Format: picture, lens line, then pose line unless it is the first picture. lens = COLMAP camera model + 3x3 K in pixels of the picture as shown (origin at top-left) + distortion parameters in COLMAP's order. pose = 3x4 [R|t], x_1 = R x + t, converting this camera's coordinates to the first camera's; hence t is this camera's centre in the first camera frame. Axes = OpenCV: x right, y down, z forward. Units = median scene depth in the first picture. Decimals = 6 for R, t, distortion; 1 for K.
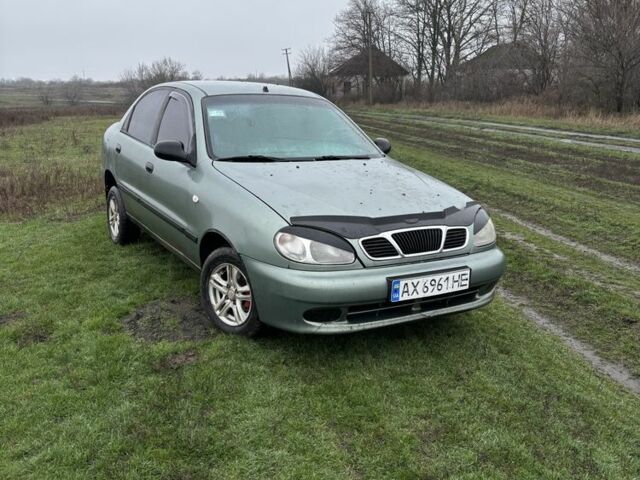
lens RADIAL K [[656.8, 0, 320.0], [0, 656.8, 240.0], [0, 0, 1]] dist [0.162116, -0.429222]
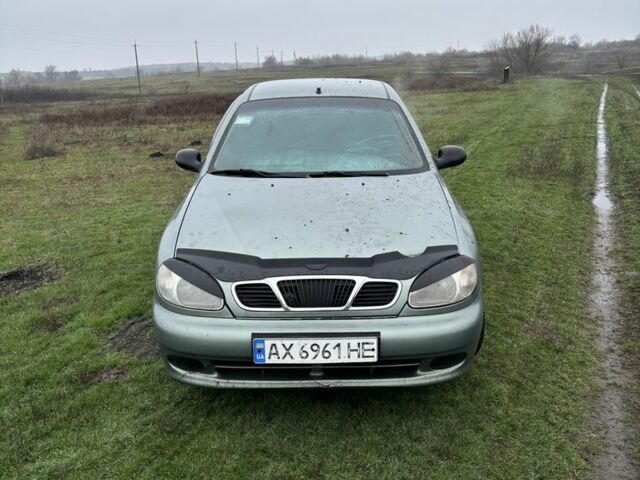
lens RADIAL K [[656.8, 0, 320.0], [0, 656.8, 240.0], [0, 0, 1]] dist [0.162116, -0.429222]
pose [[0.849645, 0.103661, -0.517067, 0.573751], [-0.079579, 0.994465, 0.068604, -0.120825], [0.521317, -0.017142, 0.853191, 0.315623]]
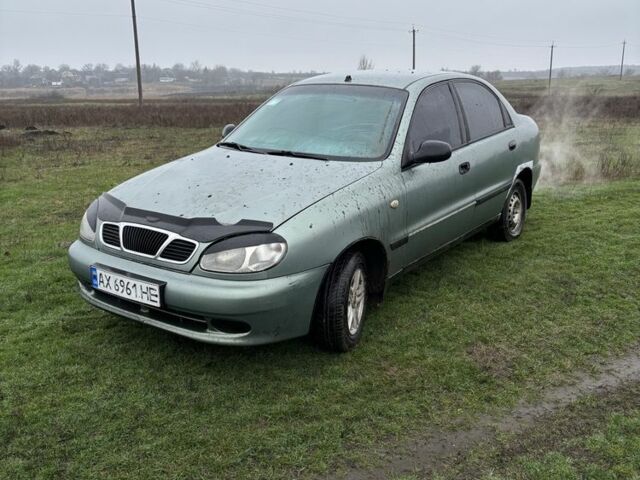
lens RADIAL K [[656.8, 0, 320.0], [0, 656.8, 240.0], [0, 0, 1]] dist [0.162116, -0.429222]
pose [[0.384412, 0.218161, -0.897013, 1.117337], [-0.196897, 0.968693, 0.151214, -0.195672], [0.901920, 0.118491, 0.415333, 0.844251]]
